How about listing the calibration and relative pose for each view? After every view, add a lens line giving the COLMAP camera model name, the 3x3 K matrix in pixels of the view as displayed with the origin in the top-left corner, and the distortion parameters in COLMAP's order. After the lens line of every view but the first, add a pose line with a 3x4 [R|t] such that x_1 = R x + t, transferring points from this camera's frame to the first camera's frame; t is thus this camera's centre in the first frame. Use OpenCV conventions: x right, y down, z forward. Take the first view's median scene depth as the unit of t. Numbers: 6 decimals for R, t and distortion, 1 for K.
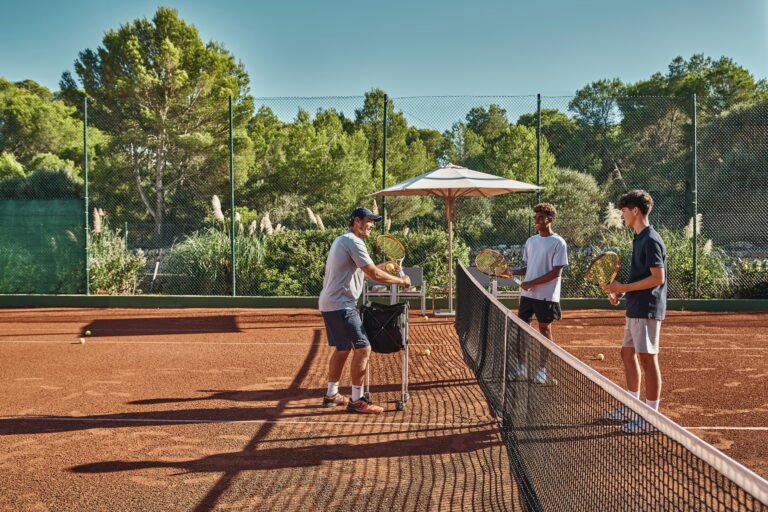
lens RADIAL K [[851.1, 0, 384.0], [0, 851.1, 256.0], [0, 0, 1]] dist [-0.004755, 0.203808]
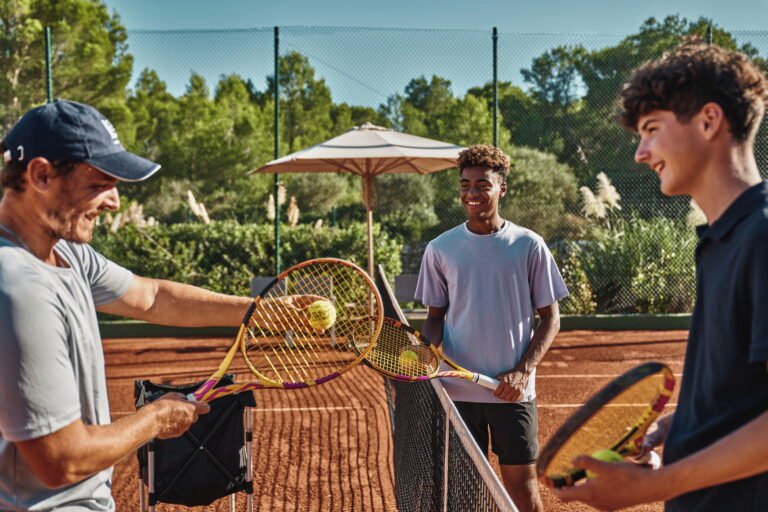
lens RADIAL K [[851.1, 0, 384.0], [0, 851.1, 256.0], [0, 0, 1]] dist [-0.004755, 0.203808]
pose [[0.998183, -0.013387, 0.058747, 0.028901], [0.013027, 0.999894, 0.006508, -0.004237], [-0.058827, -0.005731, 0.998252, 0.186471]]
